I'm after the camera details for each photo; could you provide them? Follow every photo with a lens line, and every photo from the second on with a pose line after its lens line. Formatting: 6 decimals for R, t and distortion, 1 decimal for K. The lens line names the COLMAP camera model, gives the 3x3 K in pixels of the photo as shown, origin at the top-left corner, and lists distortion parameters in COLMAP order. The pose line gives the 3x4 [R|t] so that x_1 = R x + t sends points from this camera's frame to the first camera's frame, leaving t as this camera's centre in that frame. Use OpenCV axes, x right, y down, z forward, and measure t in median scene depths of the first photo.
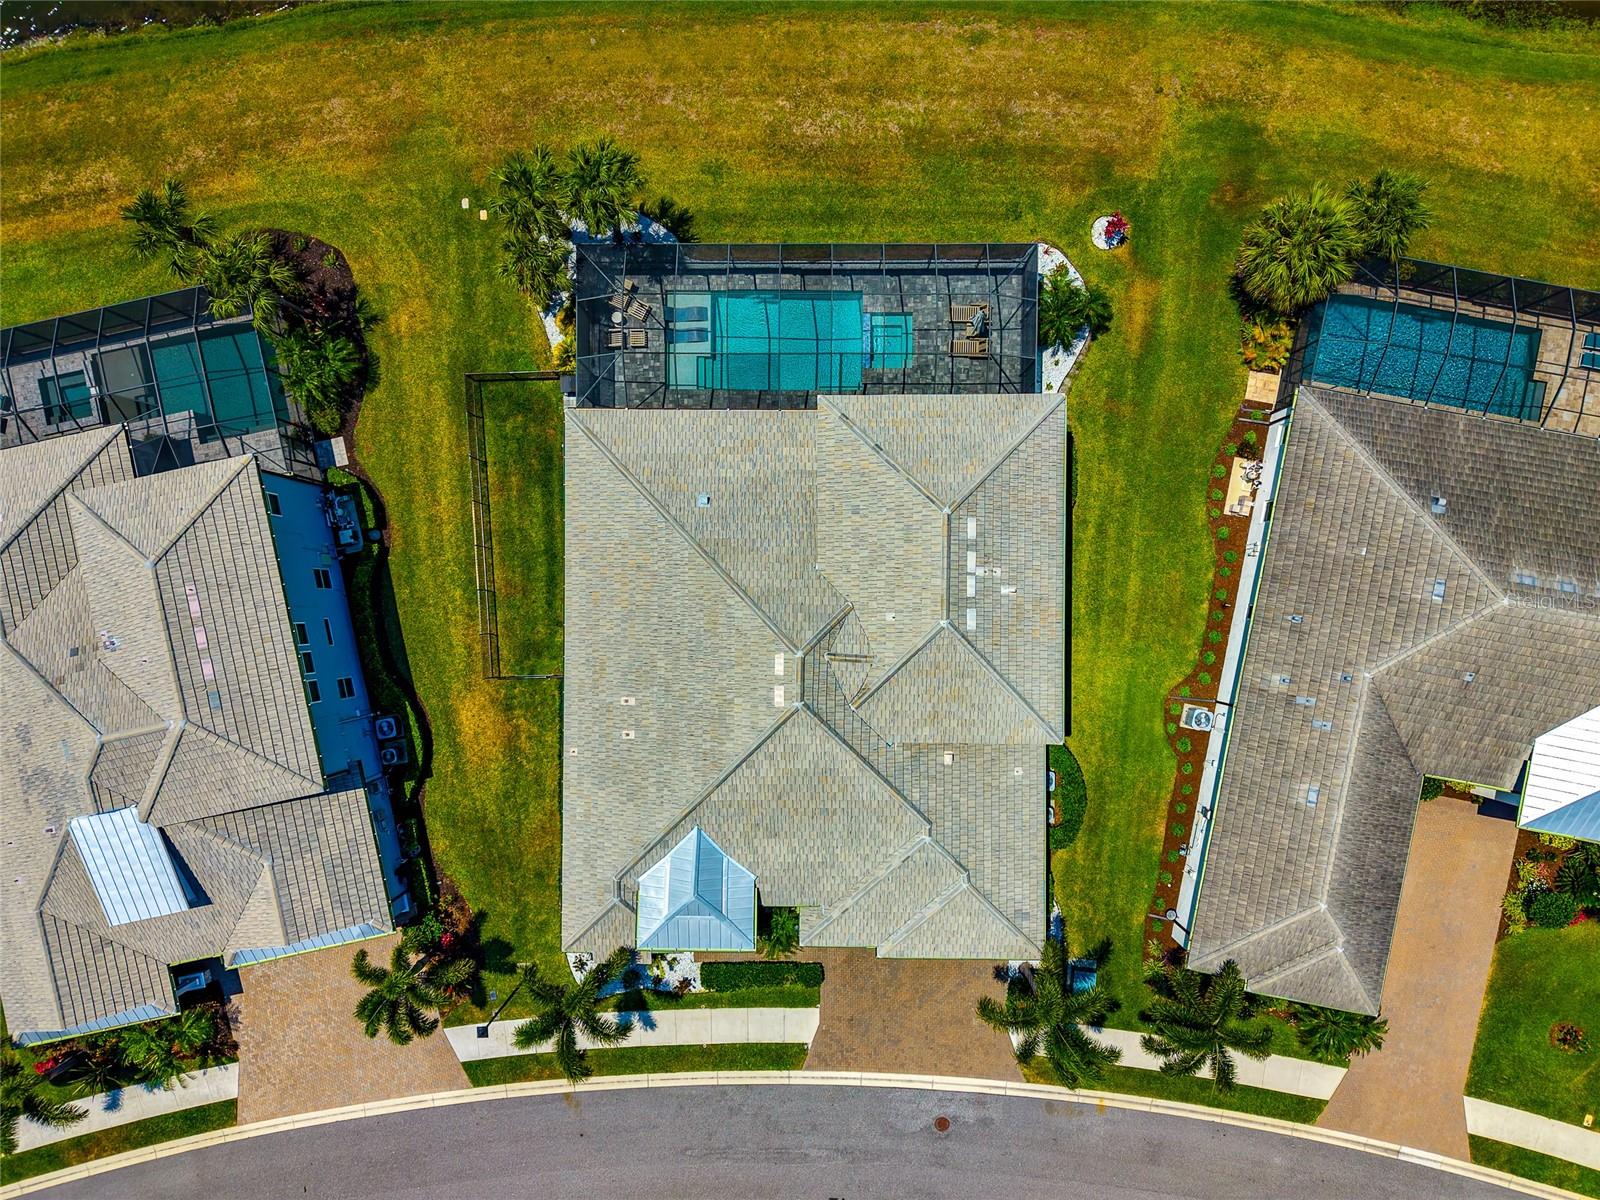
lens RADIAL K [[1074.9, 0, 797.8], [0, 1074.9, 597.4], [0, 0, 1]] dist [0.012530, -0.017503]
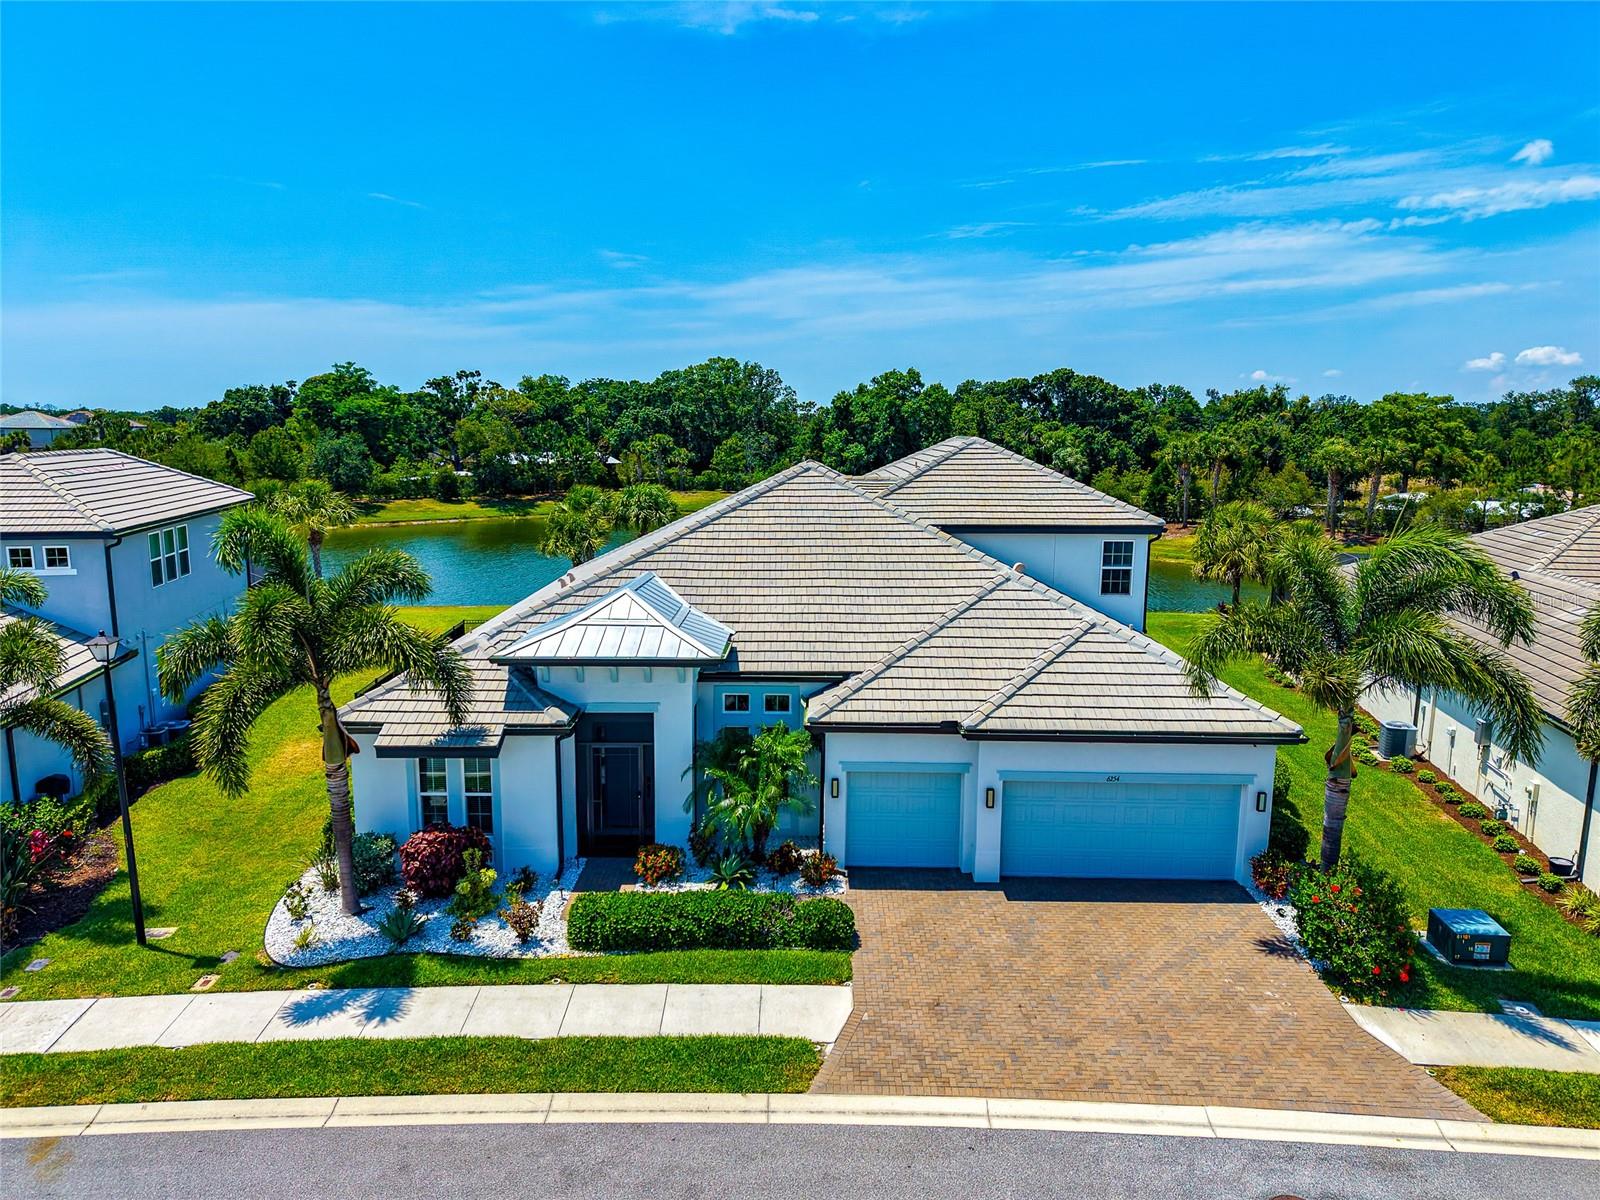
lens RADIAL K [[1074.9, 0, 804.4], [0, 1074.9, 608.3], [0, 0, 1]] dist [0.012530, -0.017503]
pose [[0.999531, 0.030282, 0.004454, -0.003154], [-0.000623, 0.165613, -0.986191, 0.746157], [-0.030601, 0.985726, 0.165554, 0.797006]]
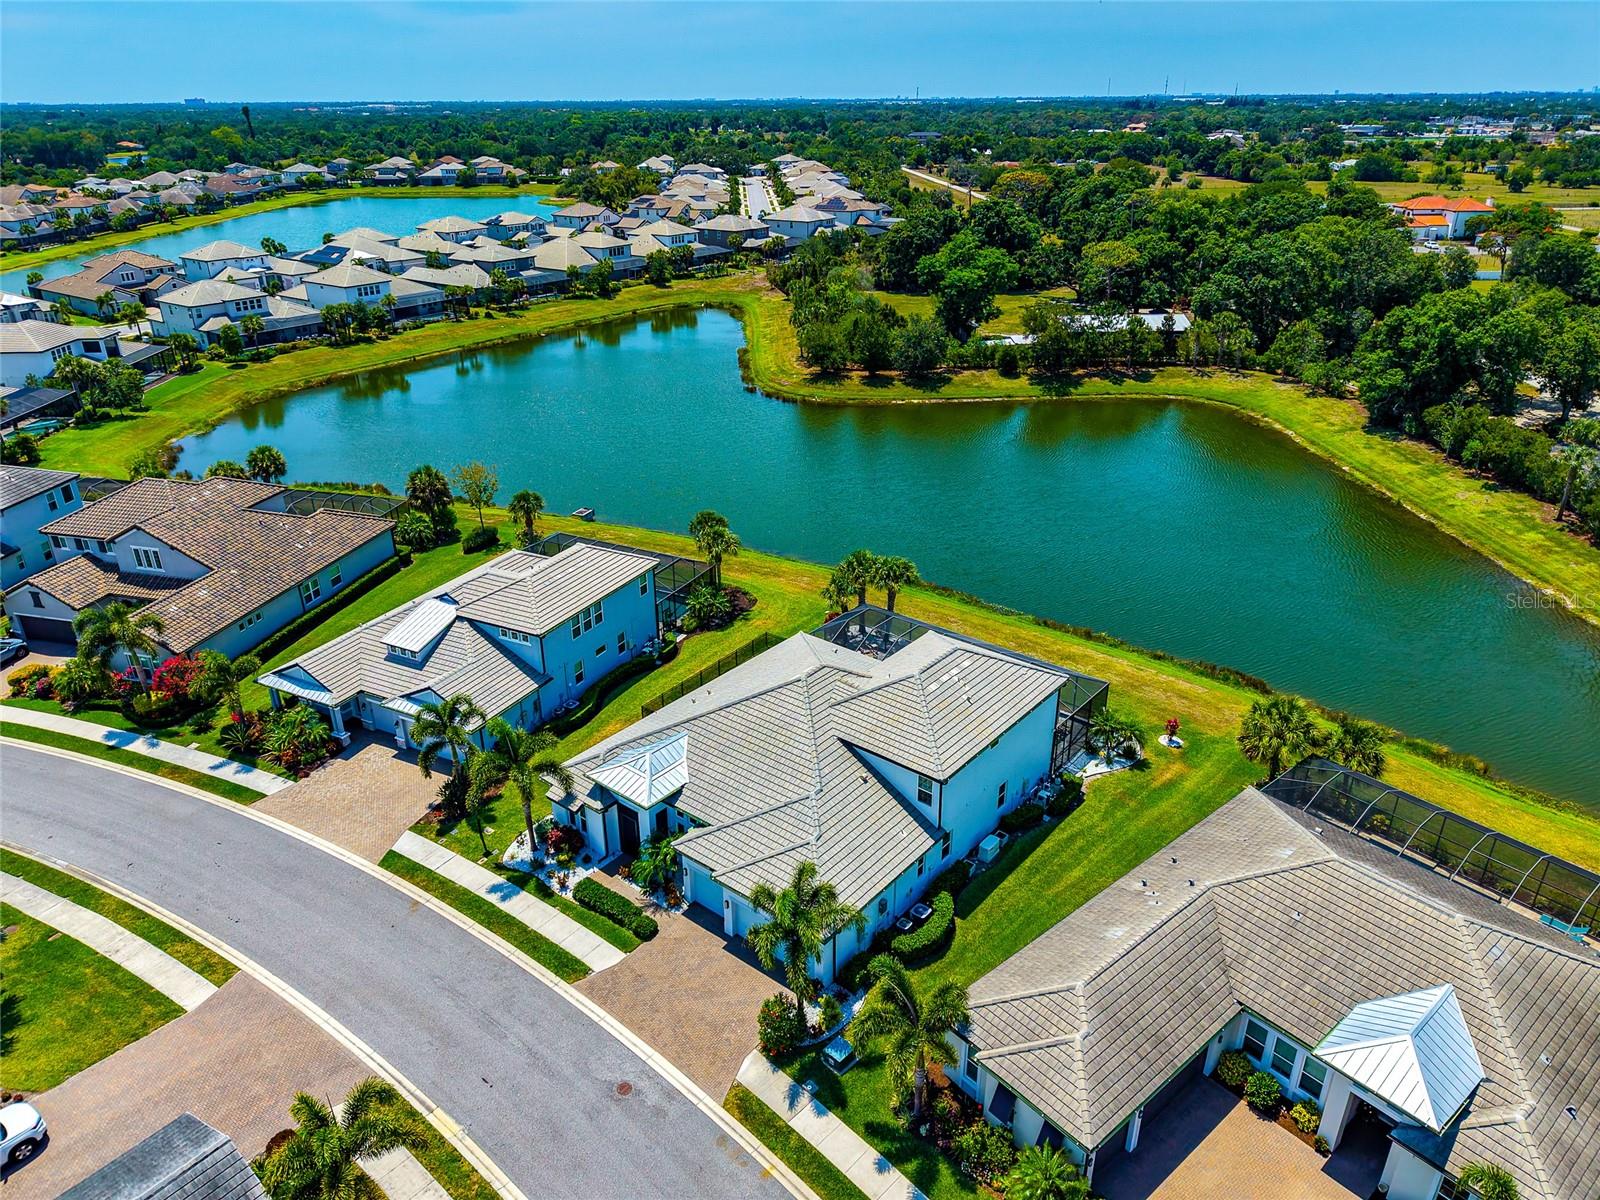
lens RADIAL K [[1074.9, 0, 791.3], [0, 1074.9, 600.6], [0, 0, 1]] dist [0.012530, -0.017503]
pose [[0.771119, 0.279007, -0.572303, 0.656833], [-0.636641, 0.326530, -0.698618, 0.906882], [-0.008045, 0.903069, 0.429420, 0.222763]]
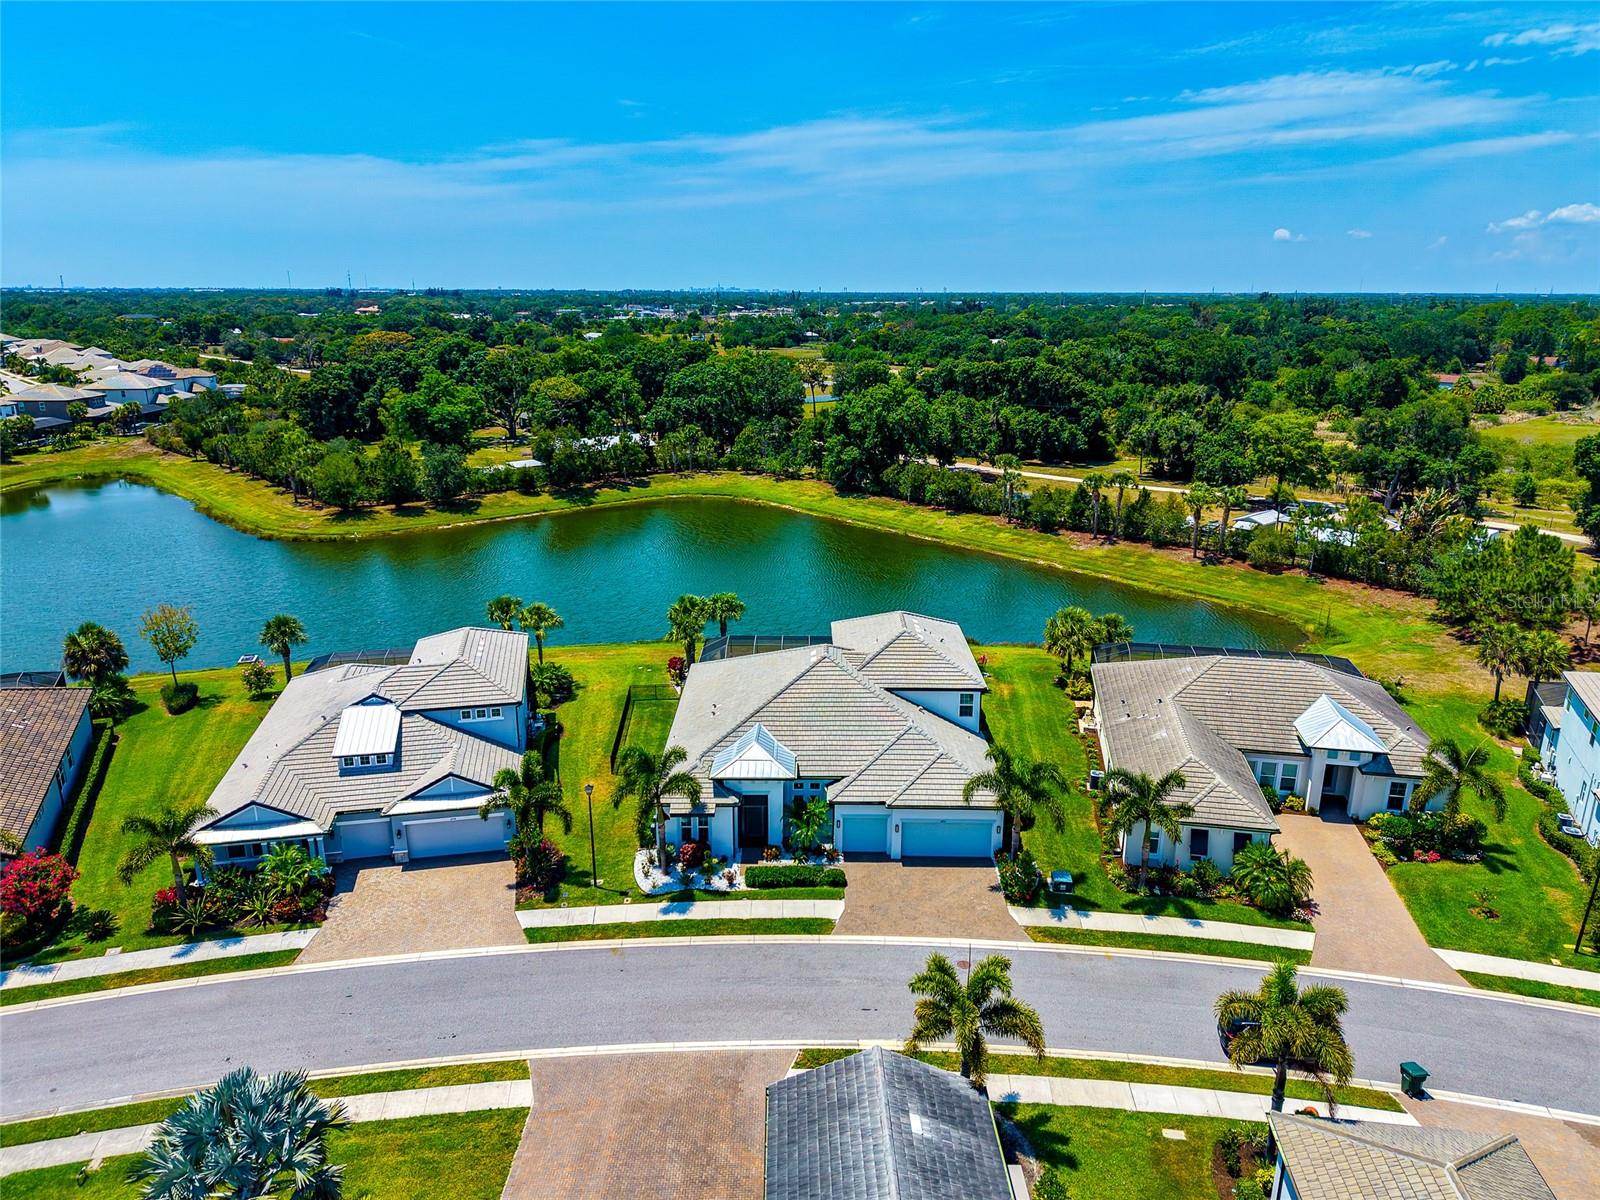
lens RADIAL K [[1074.9, 0, 799.8], [0, 1074.9, 590.6], [0, 0, 1]] dist [0.012530, -0.017503]
pose [[0.999702, 0.024071, 0.004174, -0.041399], [-0.002331, 0.264085, -0.964497, 1.417953], [-0.024318, 0.964199, 0.264062, 0.366651]]
